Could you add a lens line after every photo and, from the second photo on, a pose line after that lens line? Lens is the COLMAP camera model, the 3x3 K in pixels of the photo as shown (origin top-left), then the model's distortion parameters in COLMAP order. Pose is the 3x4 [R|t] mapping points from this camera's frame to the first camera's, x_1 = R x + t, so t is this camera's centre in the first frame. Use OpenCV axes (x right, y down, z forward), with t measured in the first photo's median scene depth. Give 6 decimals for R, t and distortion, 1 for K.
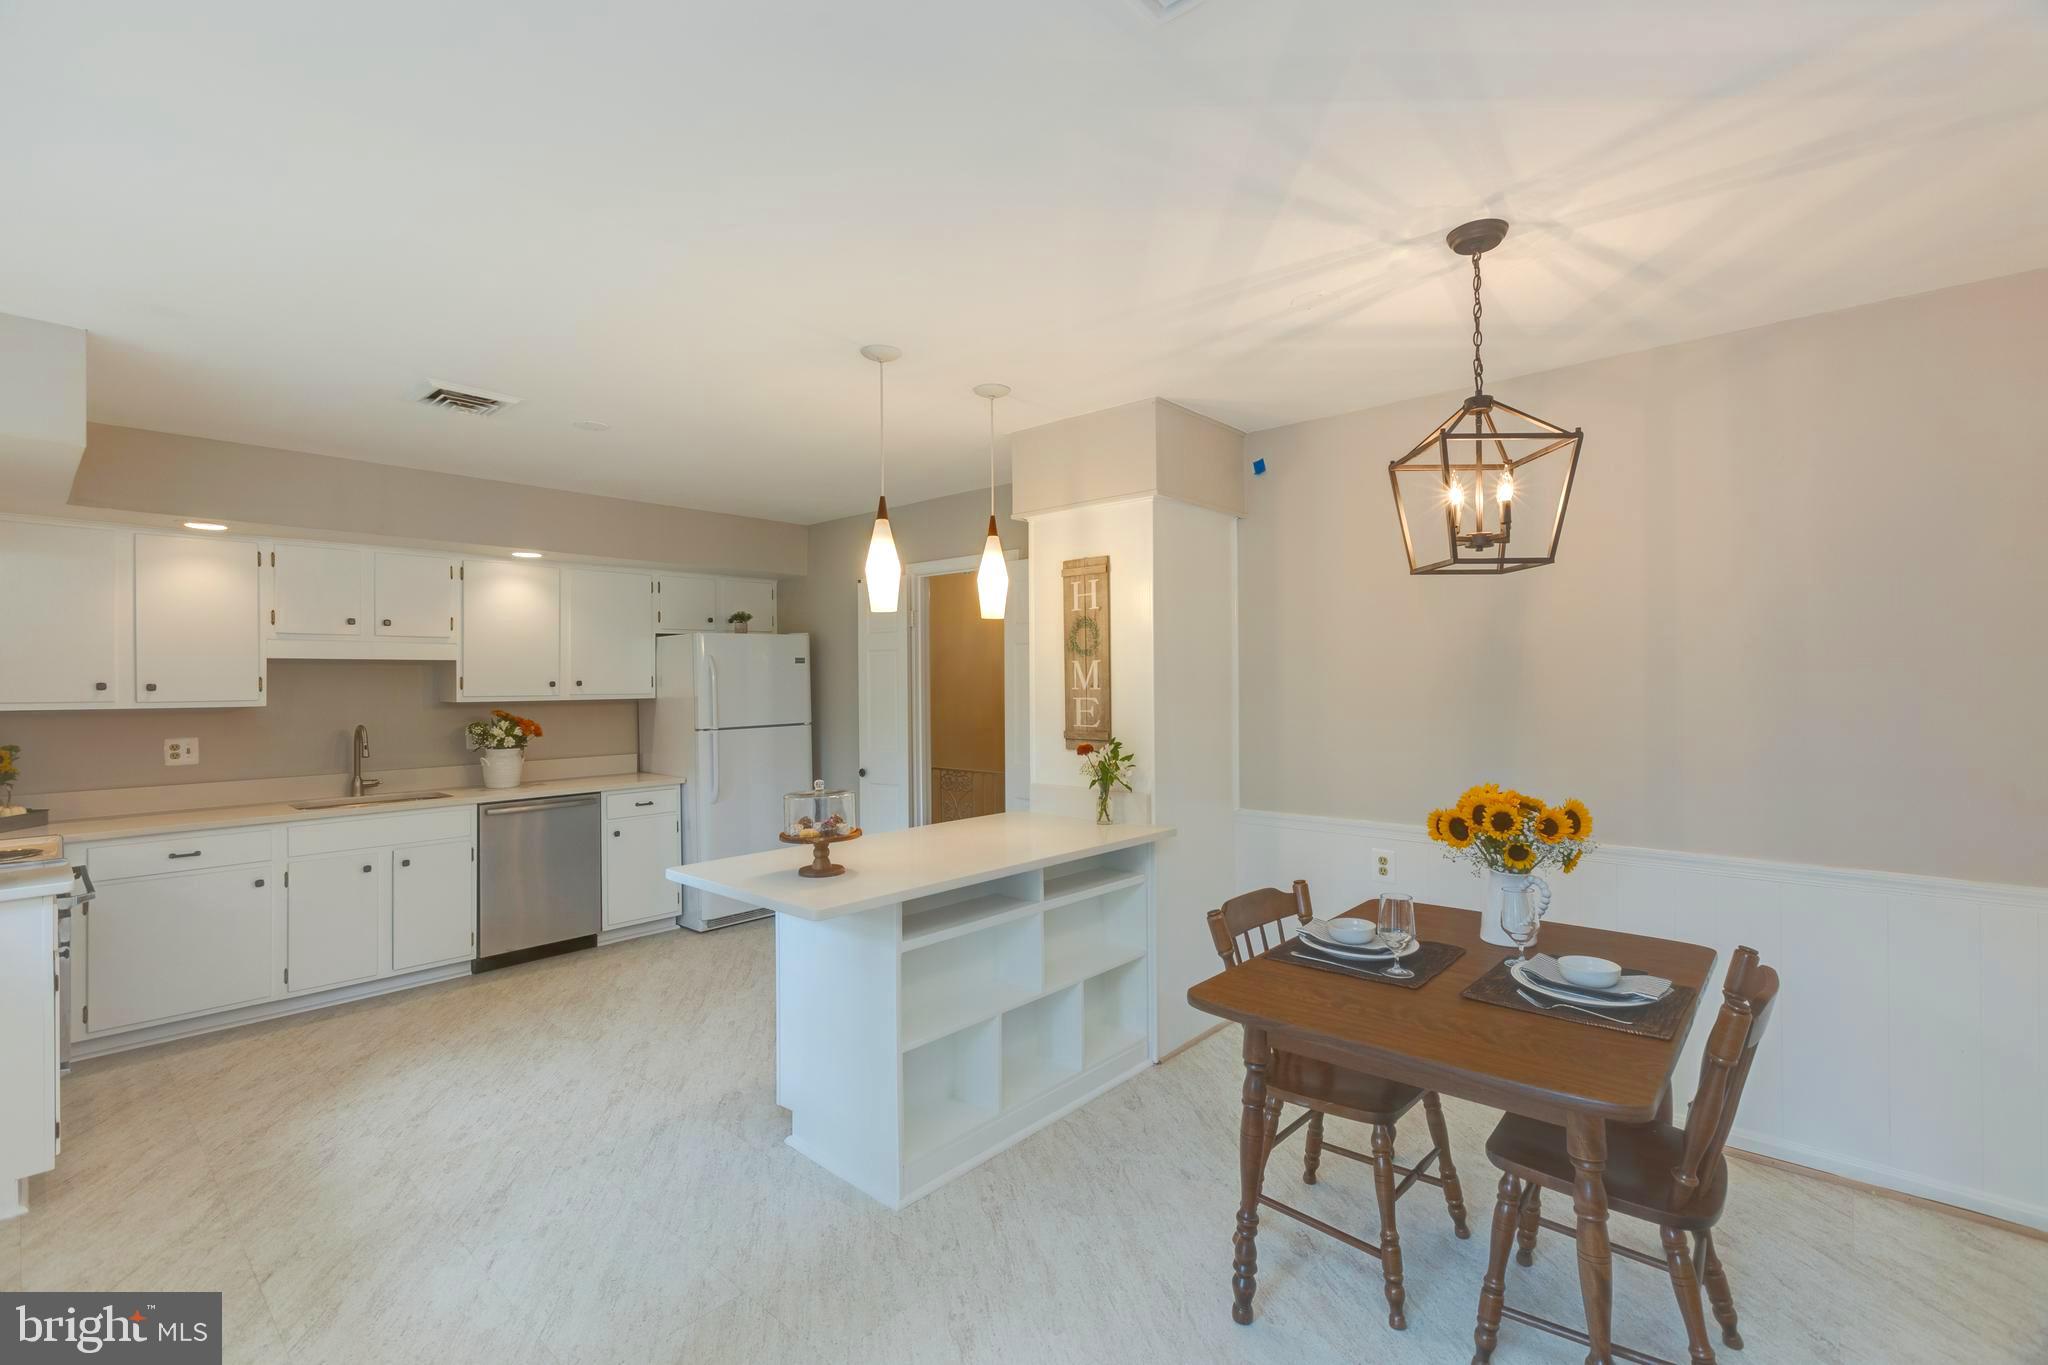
lens RADIAL K [[909.7, 0, 1032.2], [0, 909.7, 680.6], [0, 0, 1]] dist [-0.000423, 0.000483]
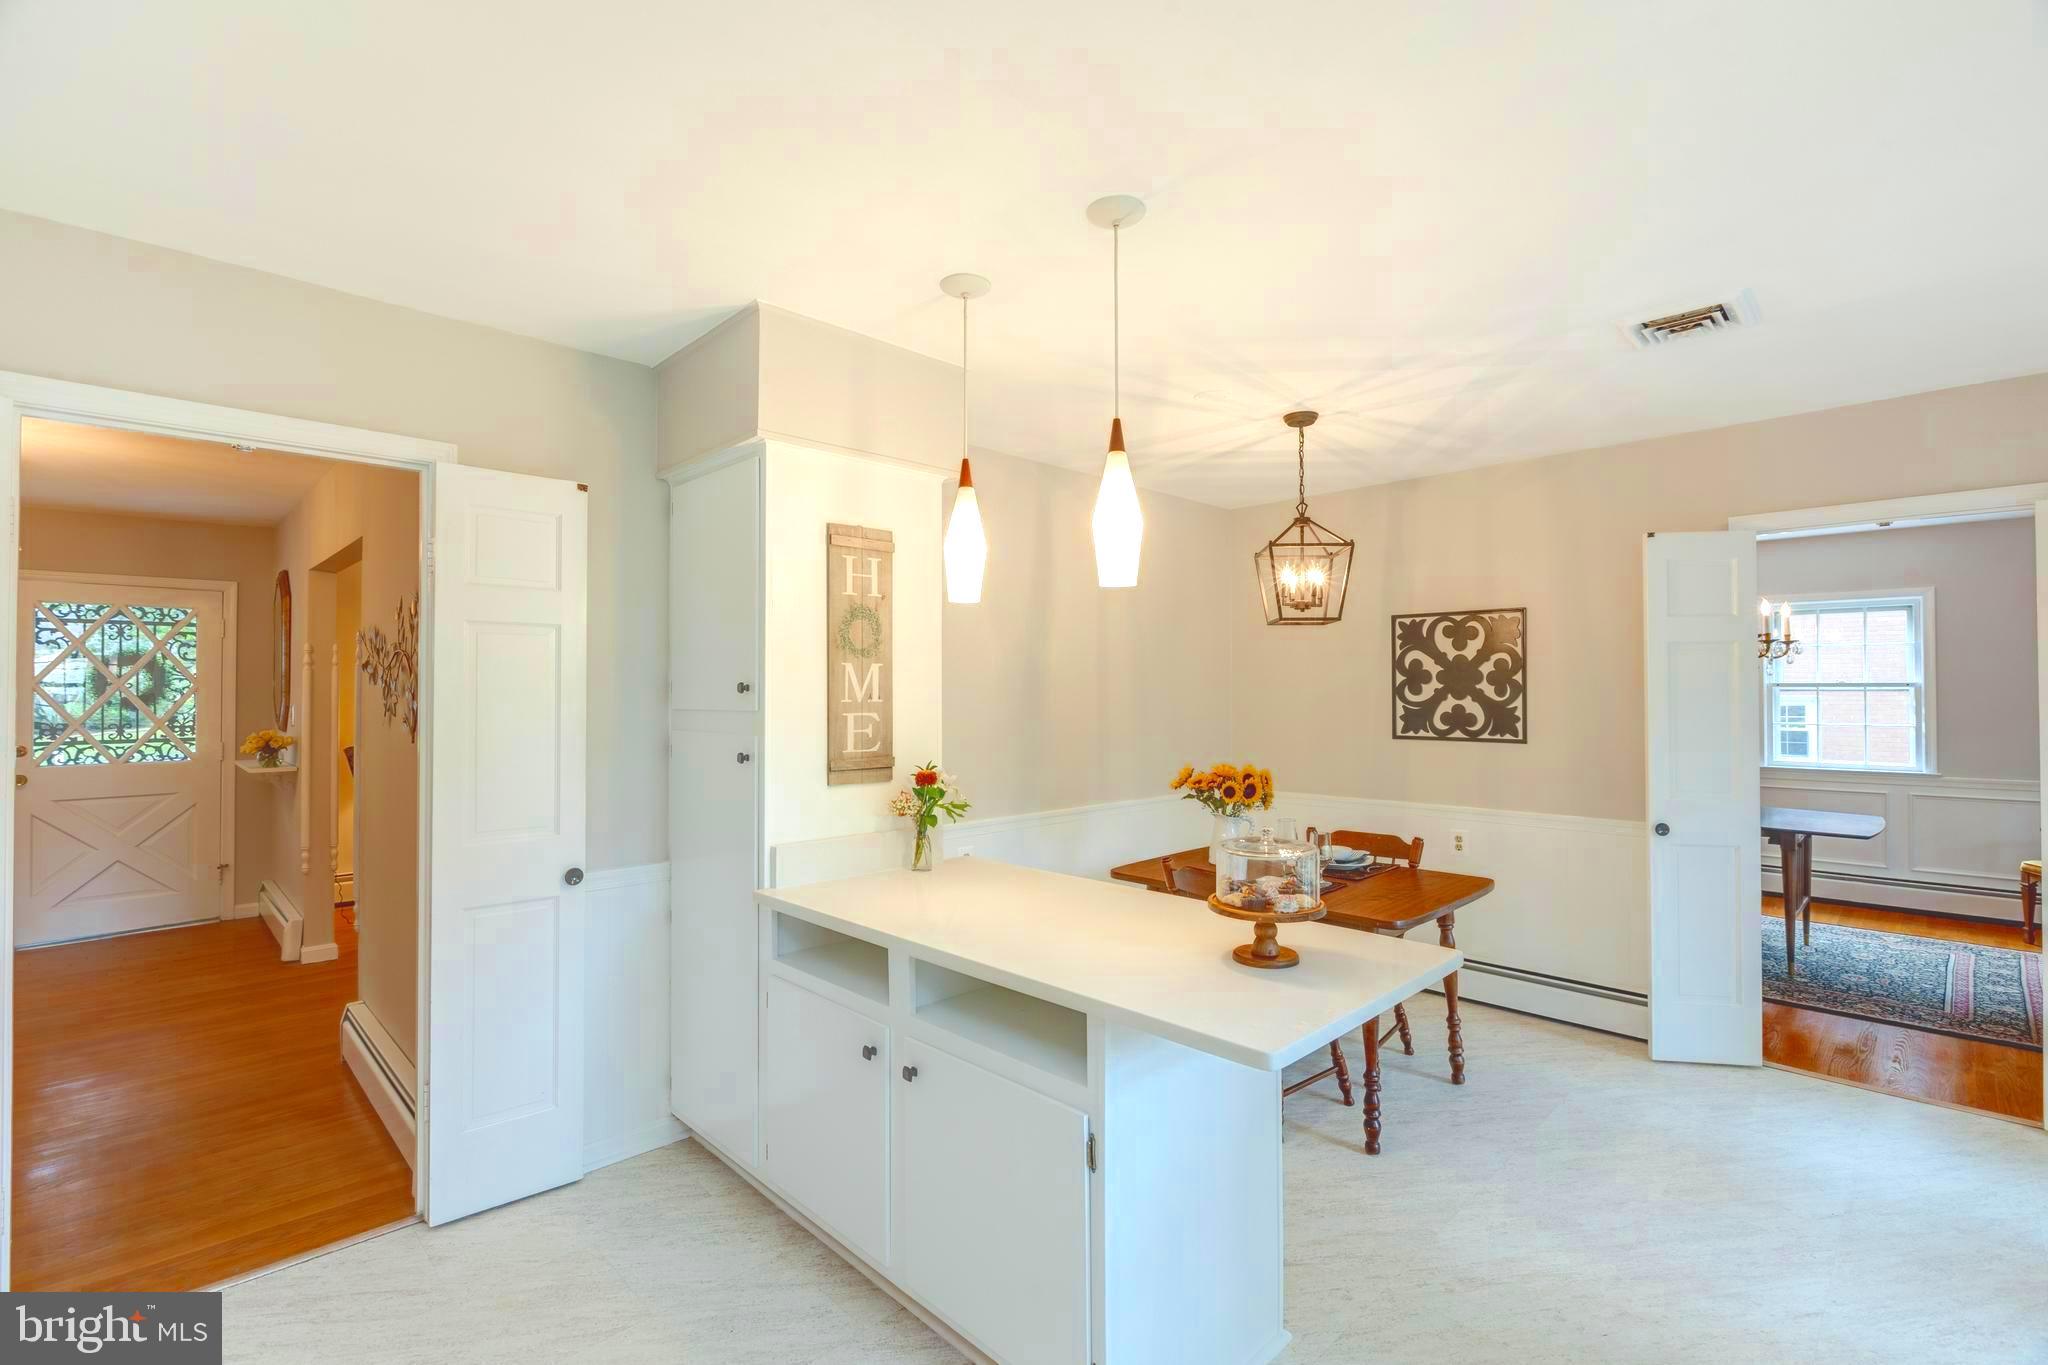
lens RADIAL K [[917.9, 0, 1013.9], [0, 917.9, 683.3], [0, 0, 1]] dist [-0.005594, -0.000819]
pose [[0.062224, 0.017948, 0.997901, -0.690581], [0.000325, 0.999838, -0.018003, 0.008063], [-0.998062, 0.001445, 0.062208, 0.834615]]
